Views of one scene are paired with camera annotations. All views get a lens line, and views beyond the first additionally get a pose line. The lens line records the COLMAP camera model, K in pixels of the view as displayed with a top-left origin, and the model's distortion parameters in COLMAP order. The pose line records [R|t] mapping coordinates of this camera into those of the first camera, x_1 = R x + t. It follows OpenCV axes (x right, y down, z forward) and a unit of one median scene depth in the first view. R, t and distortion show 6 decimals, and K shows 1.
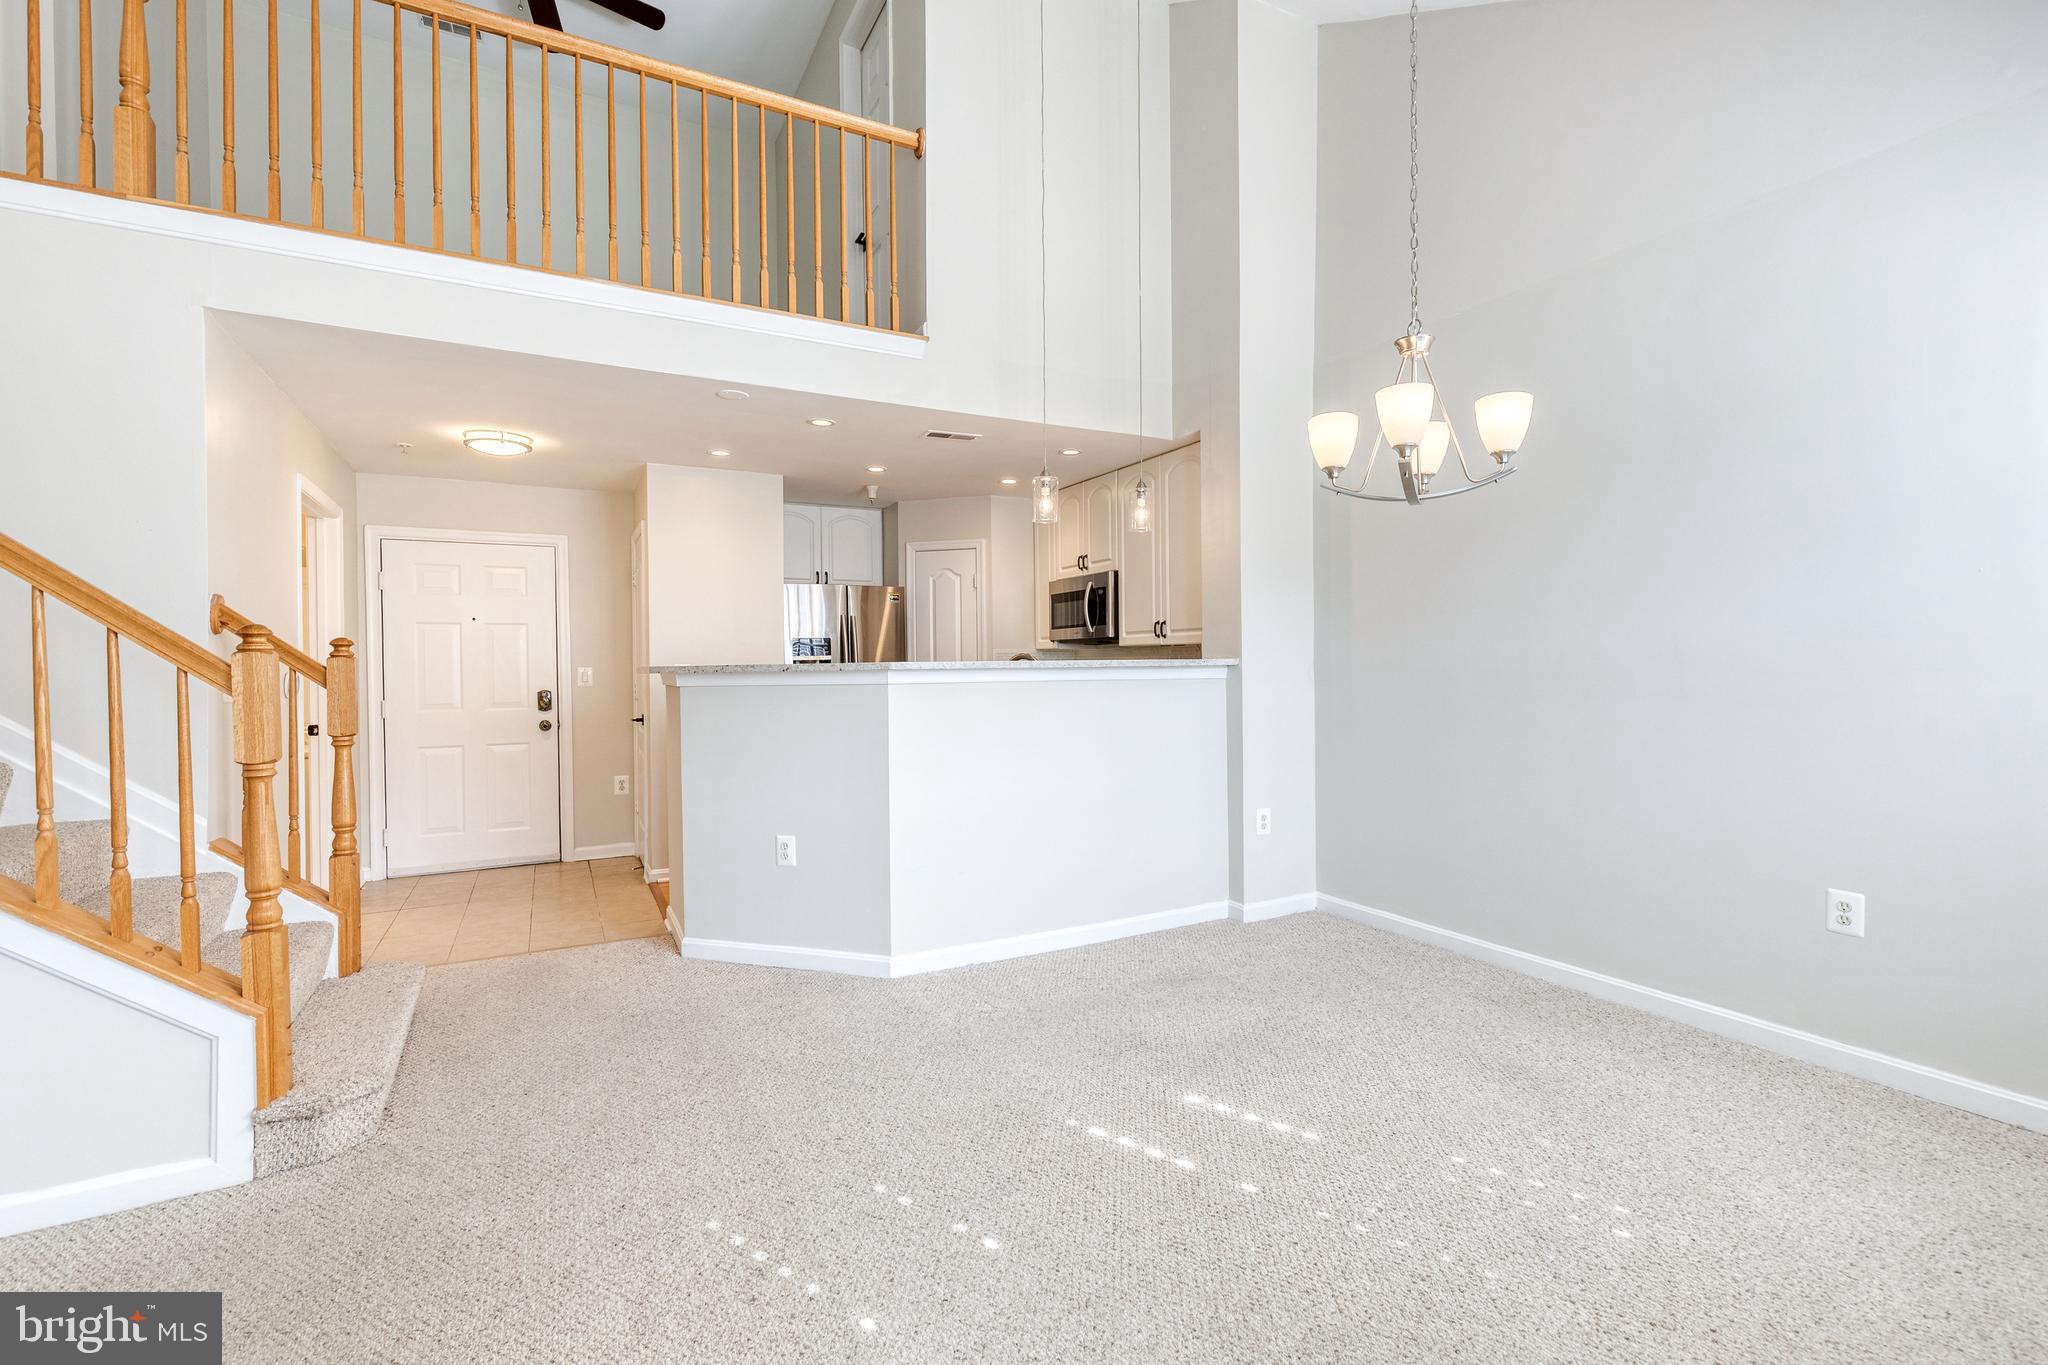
lens RADIAL K [[925.5, 0, 1044.3], [0, 925.5, 668.4], [0, 0, 1]] dist [0.012038, -0.002185]
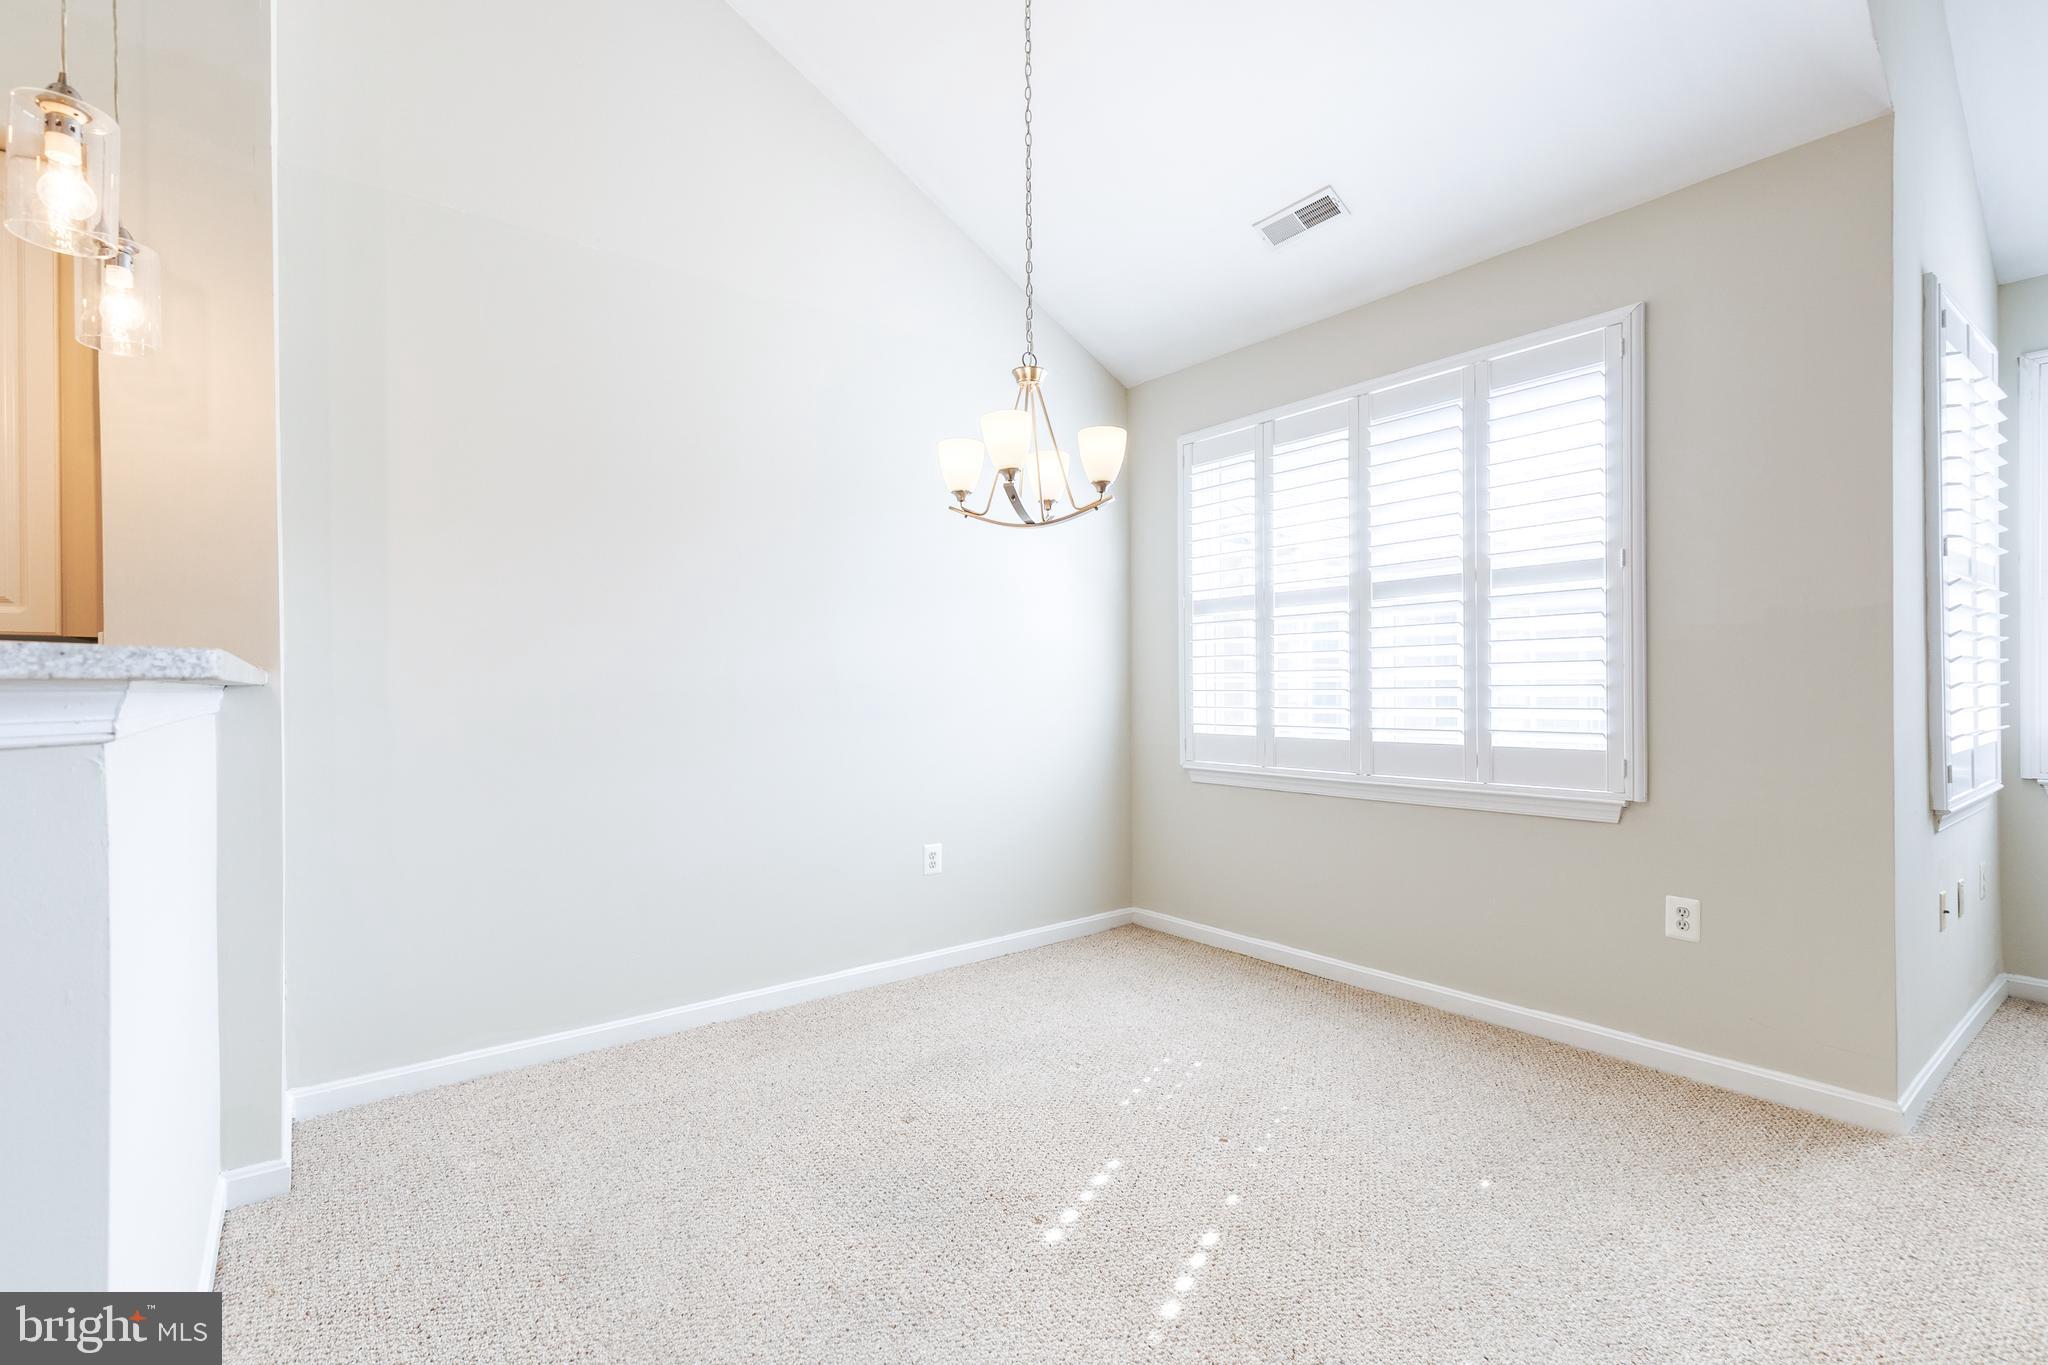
lens RADIAL K [[925.5, 0, 1047.0], [0, 925.5, 688.6], [0, 0, 1]] dist [0.012038, -0.002185]
pose [[-0.173873, 0.007157, 0.984742, -0.359468], [0.010942, 0.999926, -0.005335, 0.005924], [-0.984707, 0.009847, -0.173939, 0.670805]]
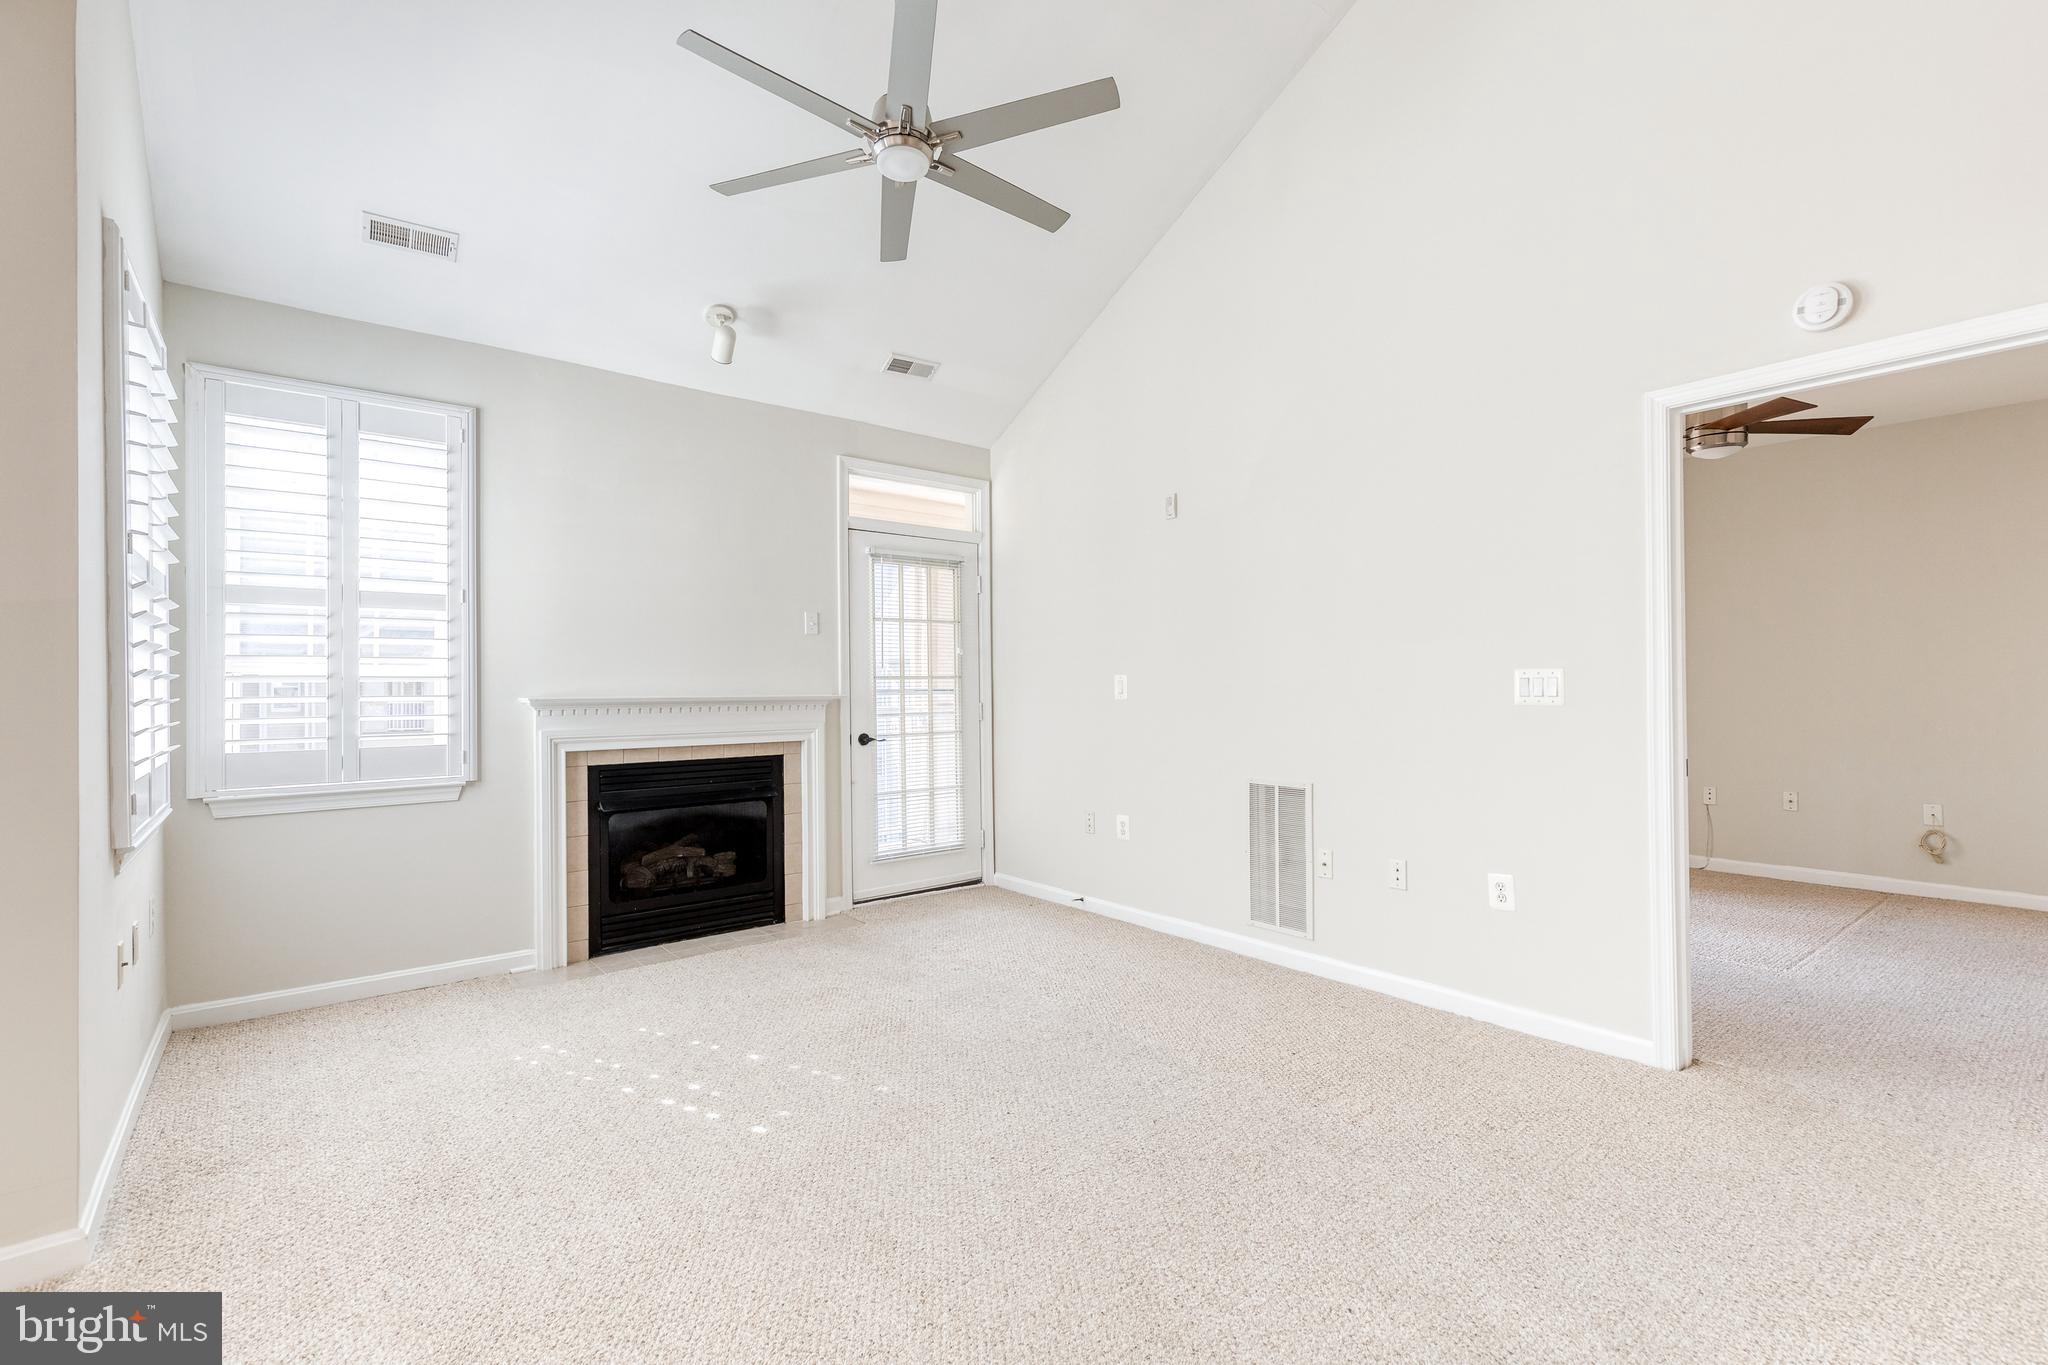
lens RADIAL K [[925.5, 0, 1044.6], [0, 925.5, 683.5], [0, 0, 1]] dist [0.012038, -0.002185]
pose [[-0.982191, 0.015496, -0.187245, -0.270642], [0.016119, 0.999868, -0.001807, 0.004993], [0.187193, -0.004793, -0.982312, 0.603236]]
